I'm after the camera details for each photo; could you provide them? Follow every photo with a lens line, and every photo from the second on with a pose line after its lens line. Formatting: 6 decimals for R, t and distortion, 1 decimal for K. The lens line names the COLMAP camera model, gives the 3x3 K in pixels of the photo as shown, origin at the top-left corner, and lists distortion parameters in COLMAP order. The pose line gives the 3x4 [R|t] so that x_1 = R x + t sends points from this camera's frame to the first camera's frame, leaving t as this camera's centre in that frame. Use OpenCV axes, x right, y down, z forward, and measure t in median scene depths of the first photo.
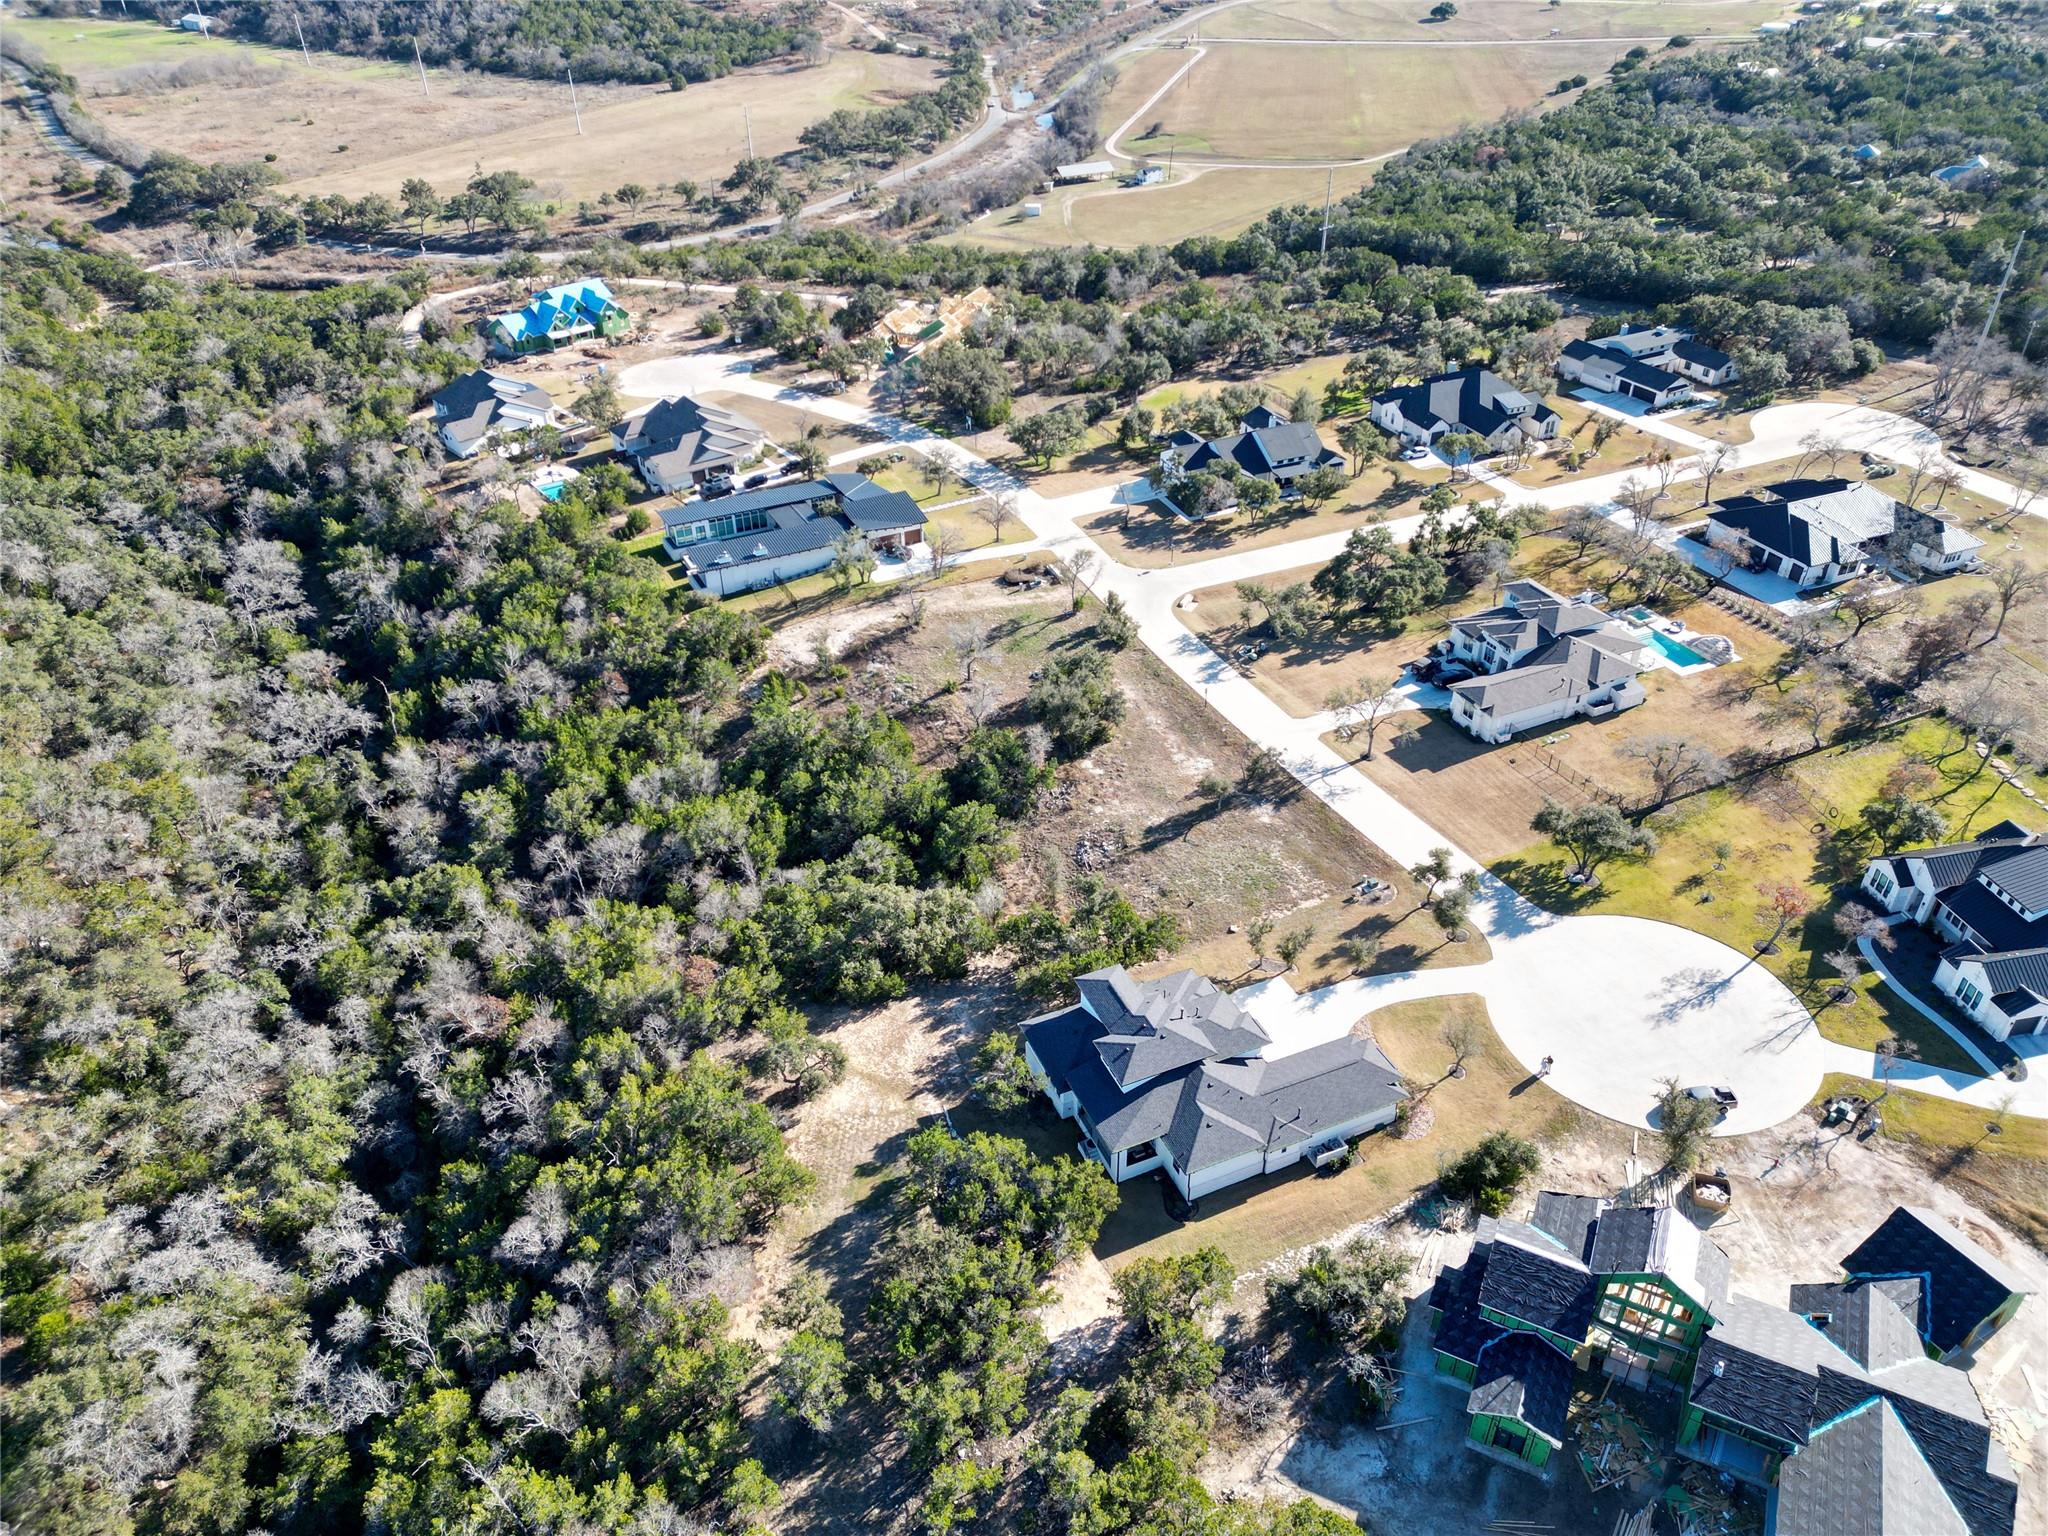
lens RADIAL K [[1421.9, 0, 1018.6], [0, 1421.9, 761.5], [0, 0, 1]] dist [0.073527, -0.066331]
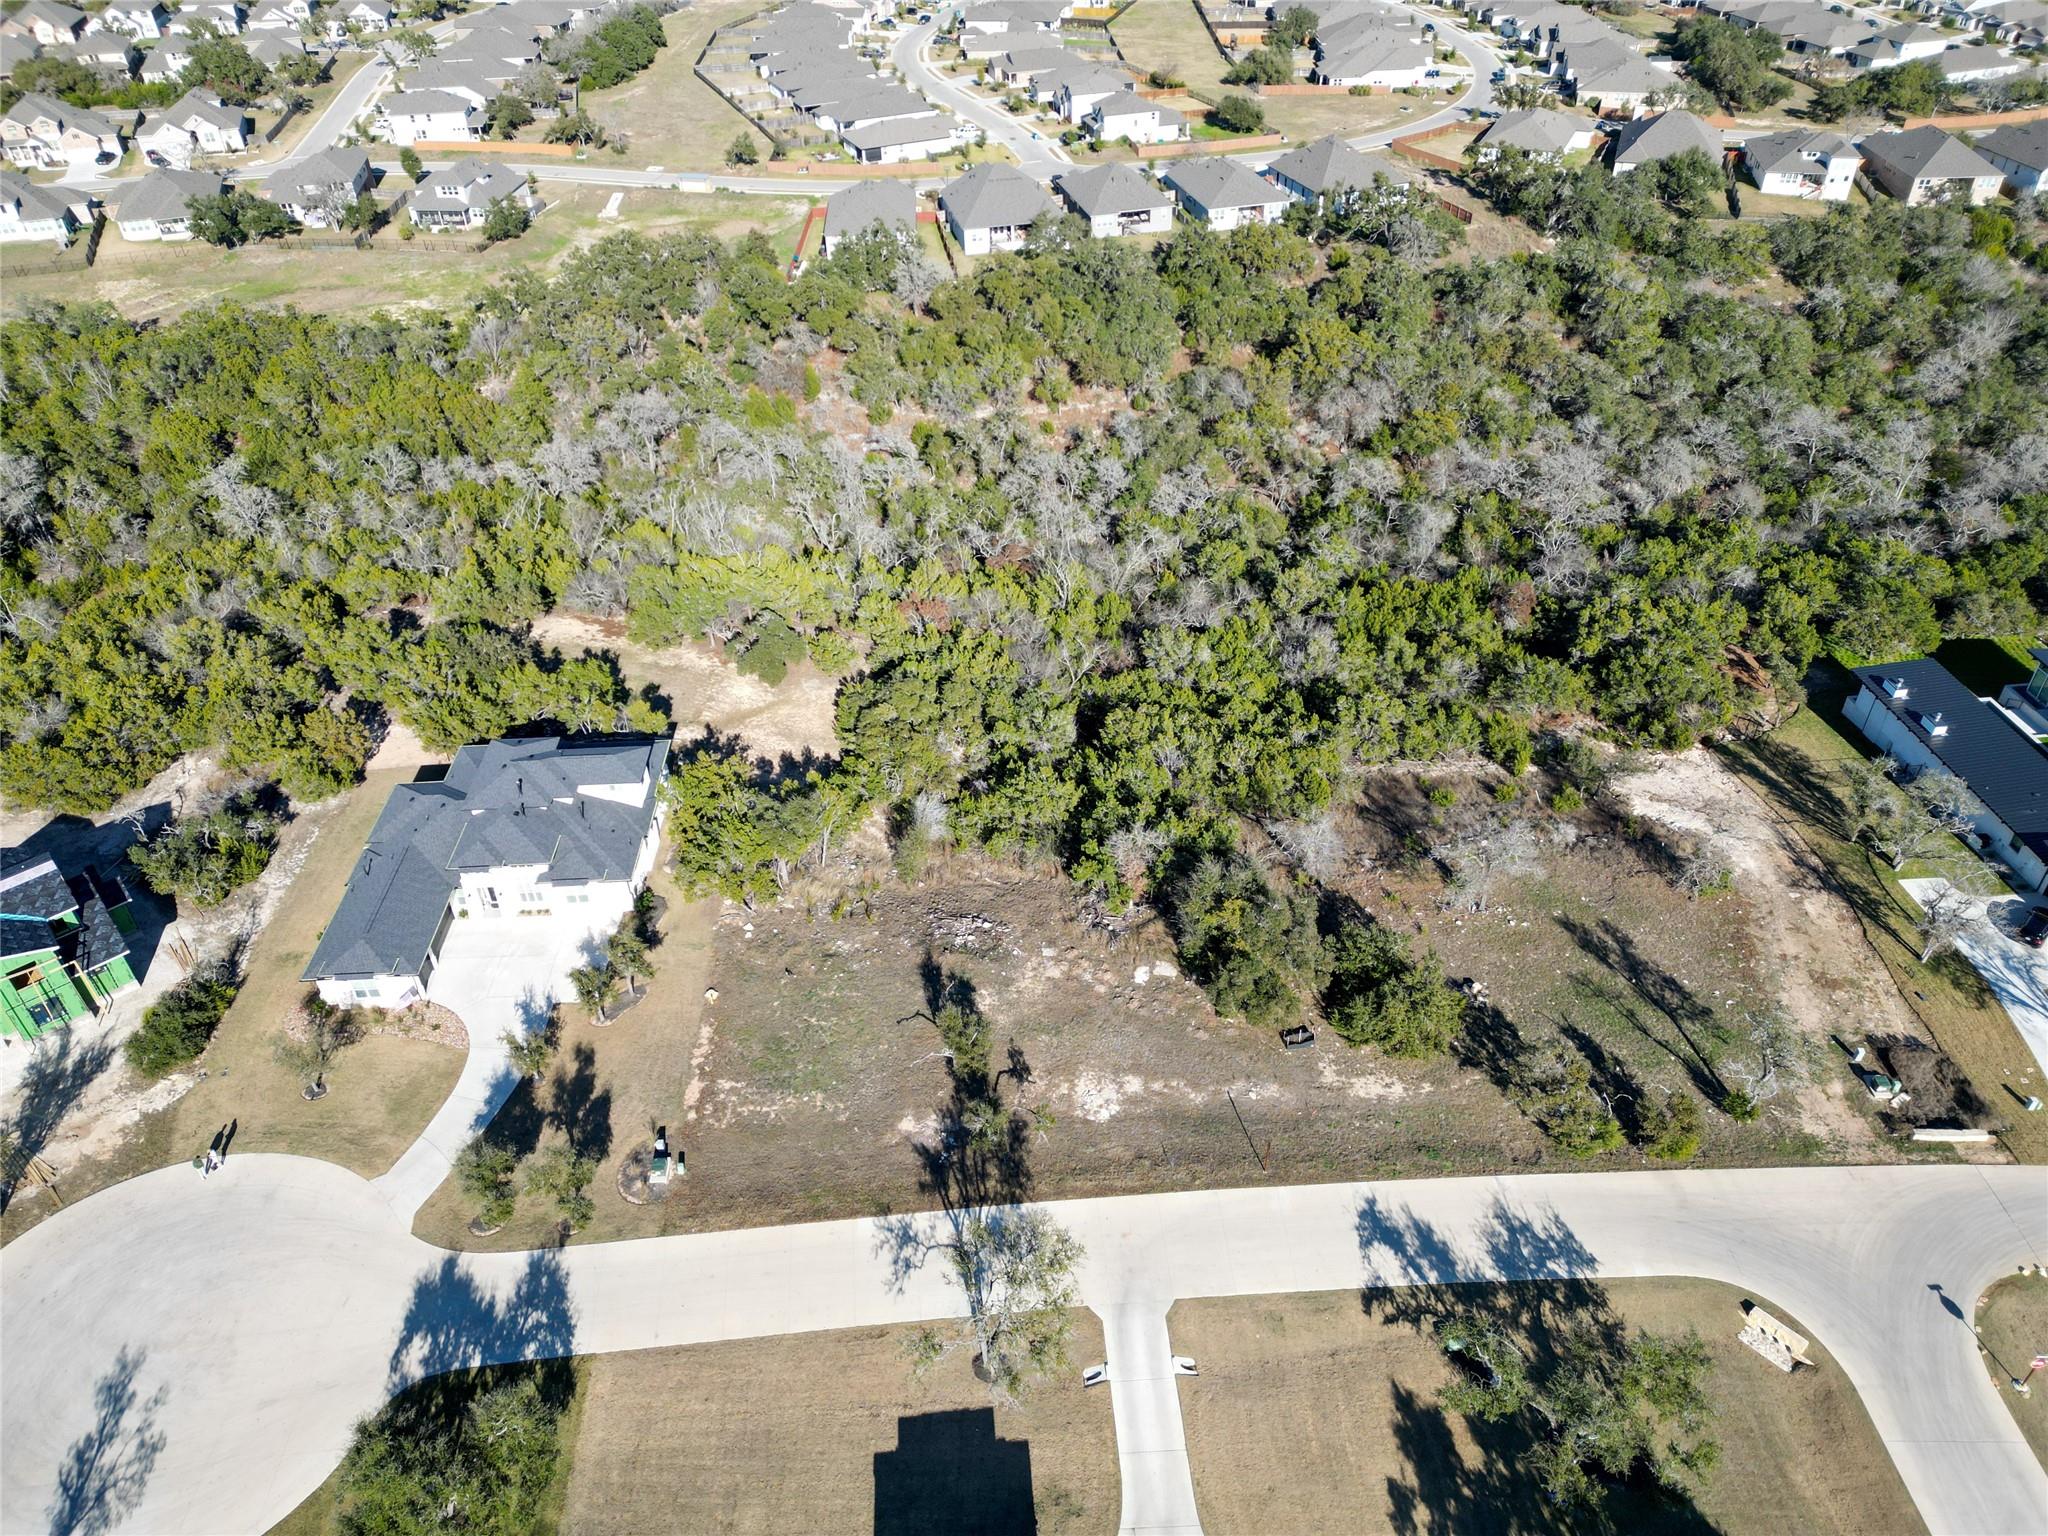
lens RADIAL K [[1421.9, 0, 1018.6], [0, 1421.9, 761.5], [0, 0, 1]] dist [0.073527, -0.066331]
pose [[-0.367100, 0.575266, -0.730963, 0.420224], [-0.497905, 0.542247, 0.676801, -0.386473], [0.785703, 0.612403, 0.087369, 0.753220]]
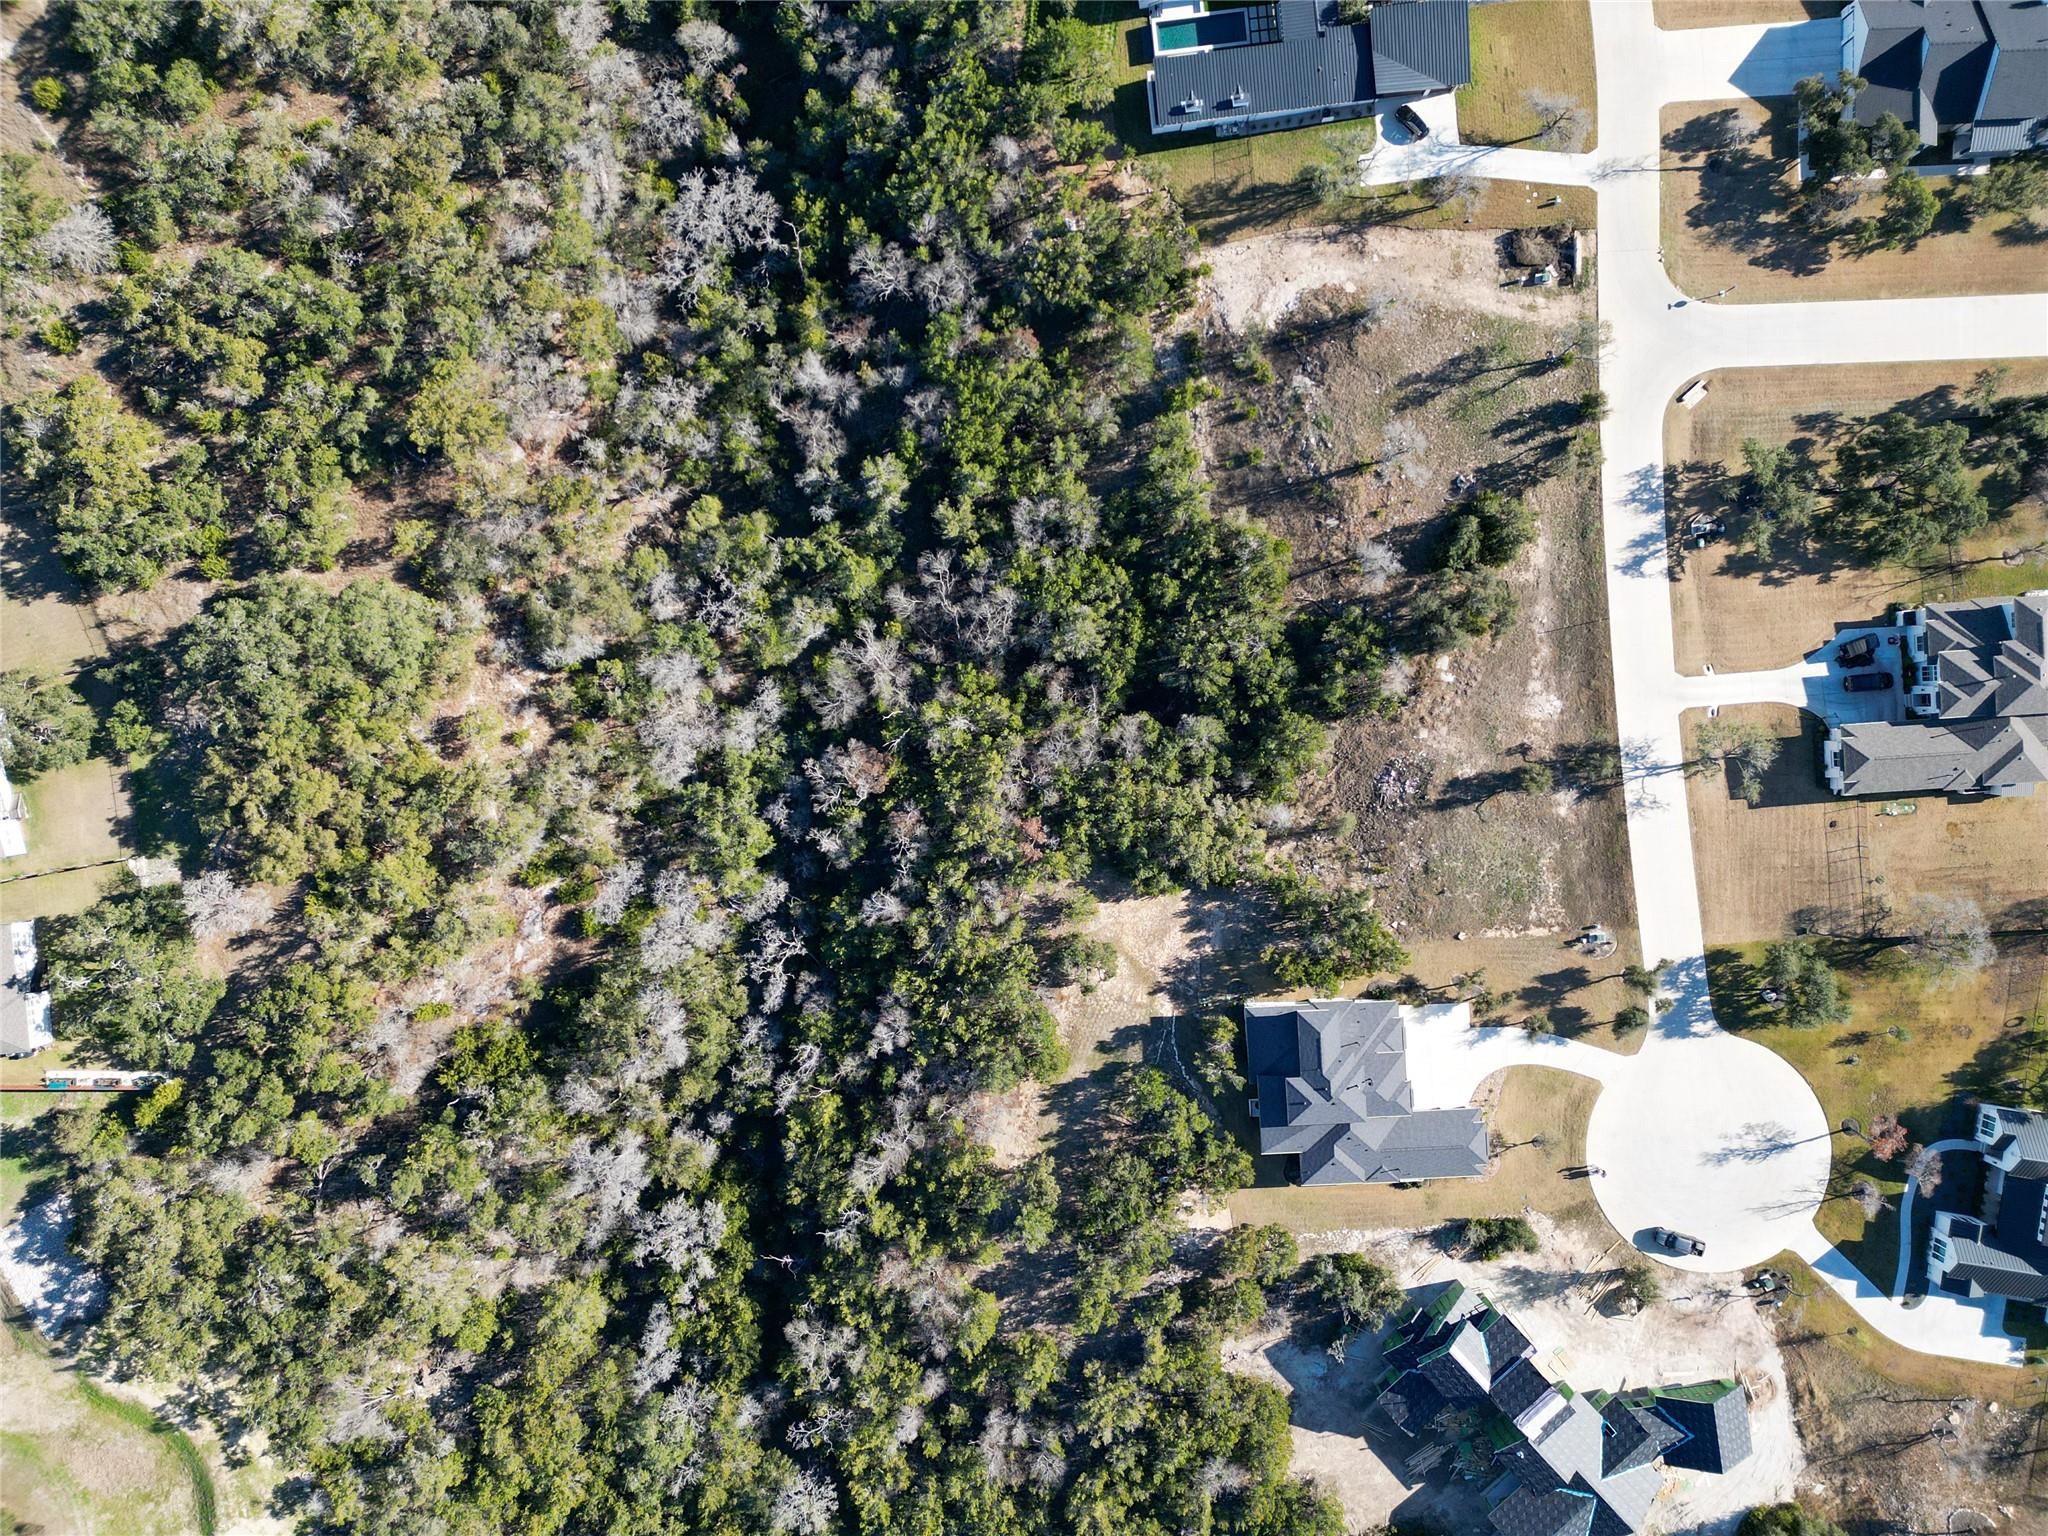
lens RADIAL K [[1421.9, 0, 1018.6], [0, 1421.9, 761.5], [0, 0, 1]] dist [0.073527, -0.066331]
pose [[0.937047, 0.348955, 0.013144, -0.199010], [-0.198261, 0.500648, 0.842641, -0.679776], [0.287463, -0.792201, 0.538315, 0.277949]]
